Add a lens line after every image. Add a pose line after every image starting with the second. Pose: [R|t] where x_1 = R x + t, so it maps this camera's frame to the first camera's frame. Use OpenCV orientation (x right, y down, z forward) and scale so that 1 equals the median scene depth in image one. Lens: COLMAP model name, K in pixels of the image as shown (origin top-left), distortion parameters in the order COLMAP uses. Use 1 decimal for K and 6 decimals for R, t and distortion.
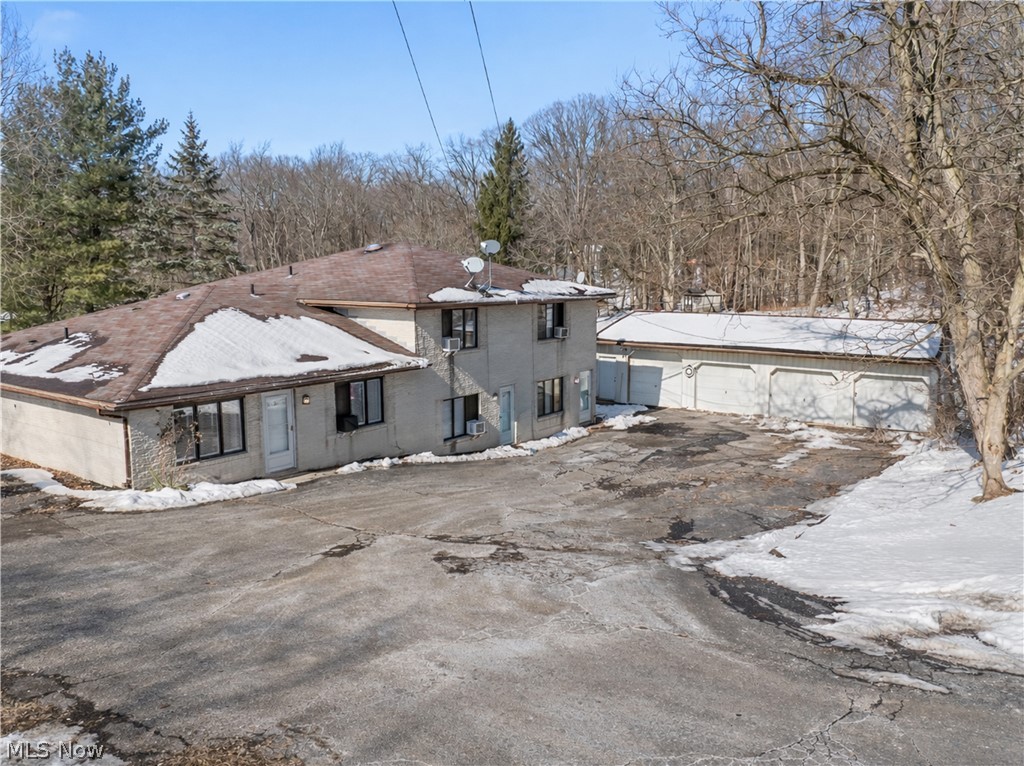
lens RADIAL K [[723.7, 0, 513.4], [0, 723.7, 376.3], [0, 0, 1]] dist [-0.045106, 0.012202]
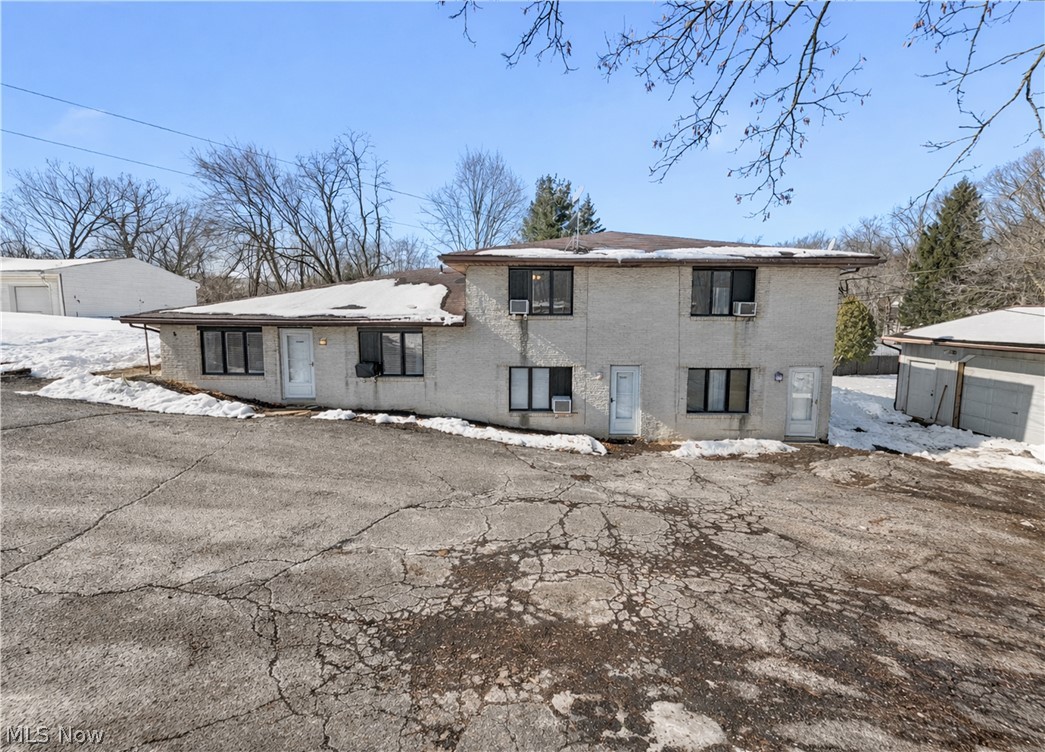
lens RADIAL K [[380.2, 0, 523.3], [0, 380.2, 336.8], [0, 0, 1]] dist [0.001180, 0.000048]
pose [[0.651228, 0.072407, -0.755420, 0.261595], [-0.114326, 0.993438, -0.003337, -0.003681], [0.750221, 0.088537, 0.655232, 0.665383]]
